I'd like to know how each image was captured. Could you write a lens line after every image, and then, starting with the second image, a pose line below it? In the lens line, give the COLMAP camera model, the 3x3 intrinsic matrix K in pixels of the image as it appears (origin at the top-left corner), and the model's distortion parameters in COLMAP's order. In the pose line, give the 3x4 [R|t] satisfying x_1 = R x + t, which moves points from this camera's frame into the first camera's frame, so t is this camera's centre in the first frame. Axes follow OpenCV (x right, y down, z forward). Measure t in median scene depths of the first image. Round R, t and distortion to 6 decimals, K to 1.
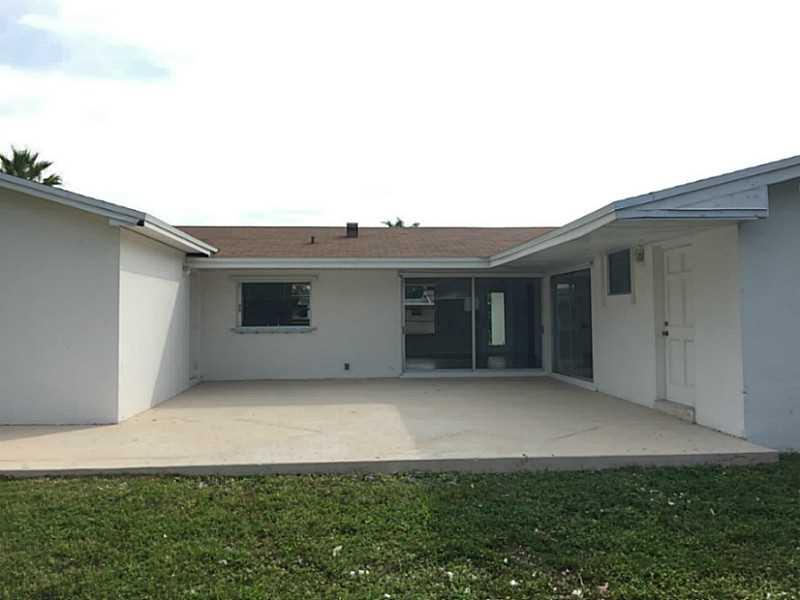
lens RADIAL K [[681.7, 0, 399.1], [0, 681.7, 296.9], [0, 0, 1]] dist [0.080854, -0.115865]
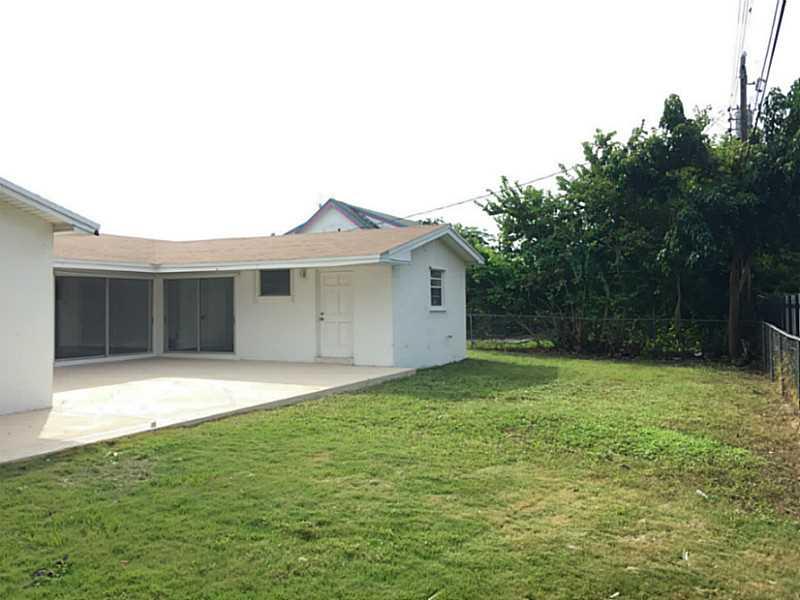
lens RADIAL K [[681.7, 0, 389.6], [0, 681.7, 290.4], [0, 0, 1]] dist [0.080854, -0.115865]
pose [[0.483795, 0.020197, 0.874948, -1.081163], [-0.026353, 0.999617, -0.008503, -0.010767], [-0.874784, -0.018943, 0.484142, -0.013634]]
